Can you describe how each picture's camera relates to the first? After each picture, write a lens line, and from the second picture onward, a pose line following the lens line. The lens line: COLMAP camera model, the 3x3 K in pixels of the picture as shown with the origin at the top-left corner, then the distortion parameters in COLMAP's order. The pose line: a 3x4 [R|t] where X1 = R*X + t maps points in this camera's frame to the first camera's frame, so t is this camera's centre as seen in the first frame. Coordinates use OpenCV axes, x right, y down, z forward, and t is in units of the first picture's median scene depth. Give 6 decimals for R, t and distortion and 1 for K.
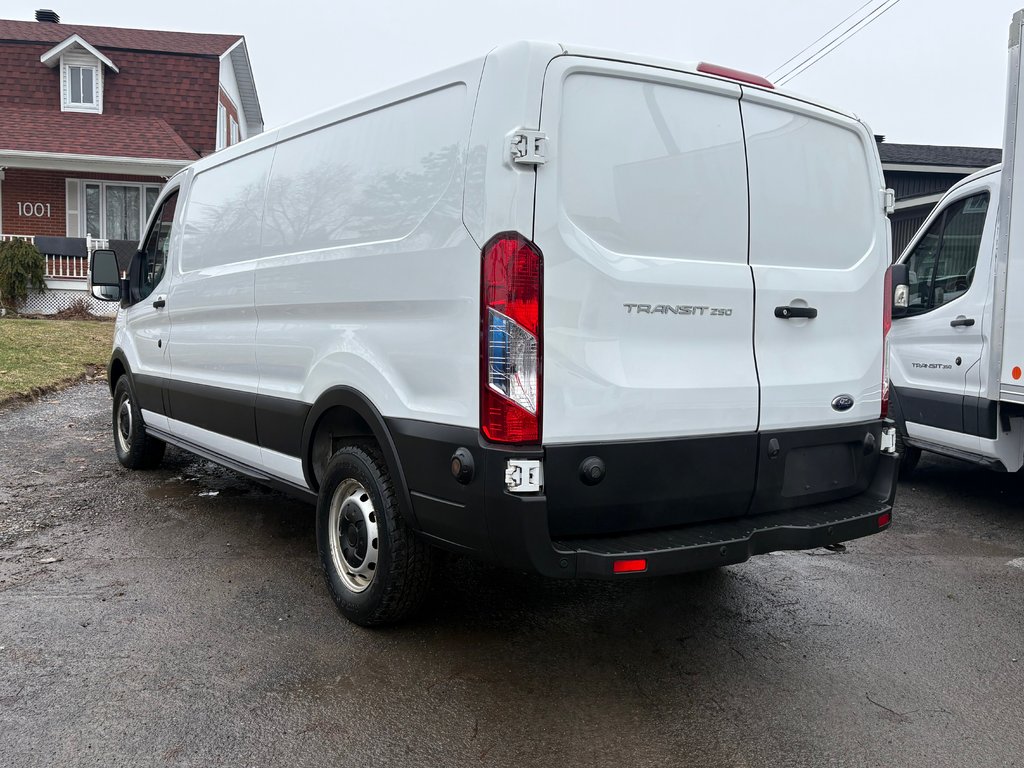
lens RADIAL K [[872.1, 0, 518.3], [0, 872.1, 373.1], [0, 0, 1]] dist [0.055932, -0.057830]
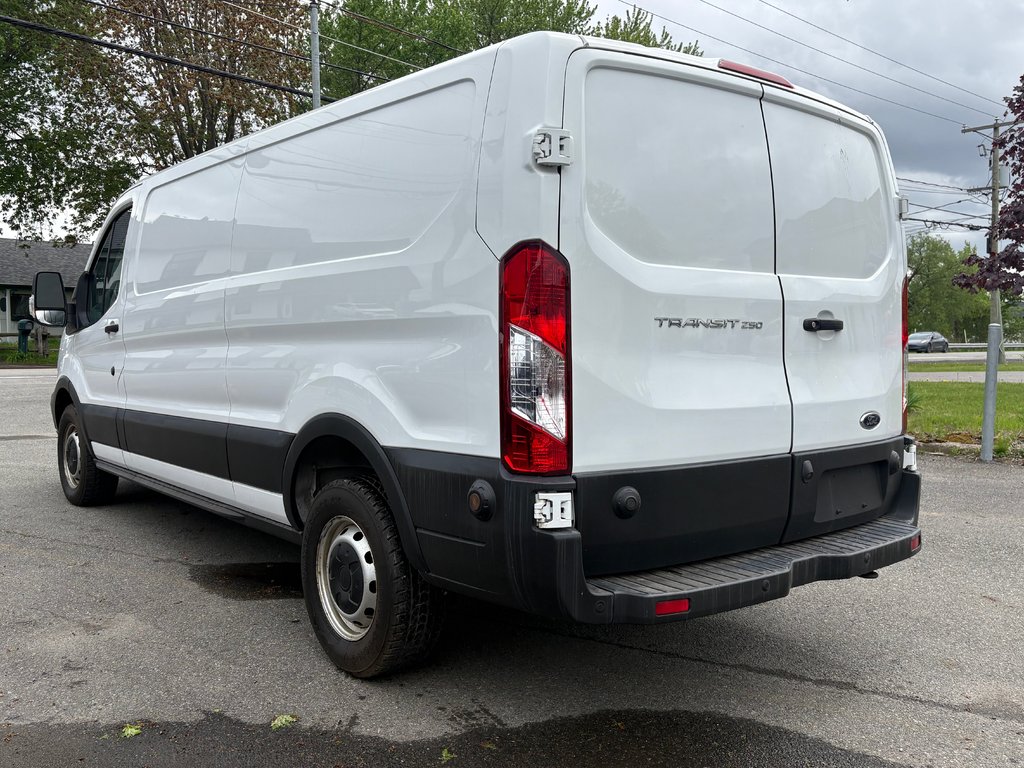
lens RADIAL K [[872.1, 0, 518.3], [0, 872.1, 373.1], [0, 0, 1]] dist [0.055932, -0.057830]
pose [[0.997890, -0.019327, 0.061992, -0.071968], [0.020731, 0.999541, -0.022091, -0.003704], [-0.061537, 0.023329, 0.997832, 0.087618]]
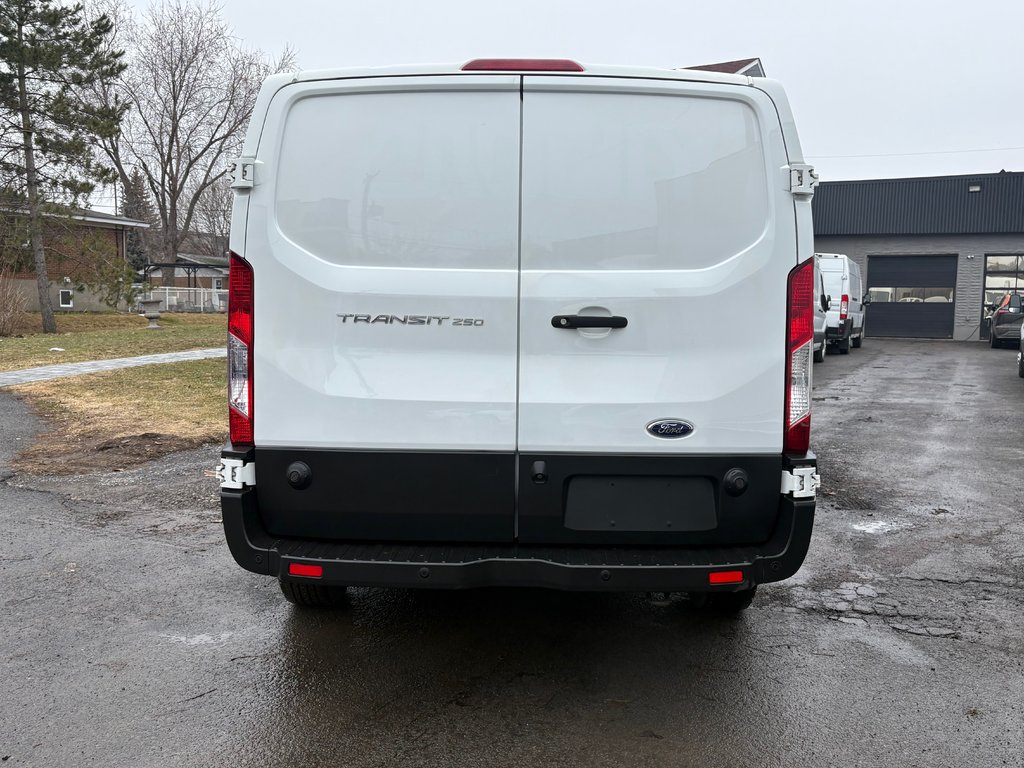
lens RADIAL K [[872.1, 0, 518.3], [0, 872.1, 373.1], [0, 0, 1]] dist [0.055932, -0.057830]
pose [[0.835072, 0.022042, -0.549698, 0.776256], [-0.032133, 0.999445, -0.008739, -0.007958], [0.549201, 0.024961, 0.835318, 0.241224]]
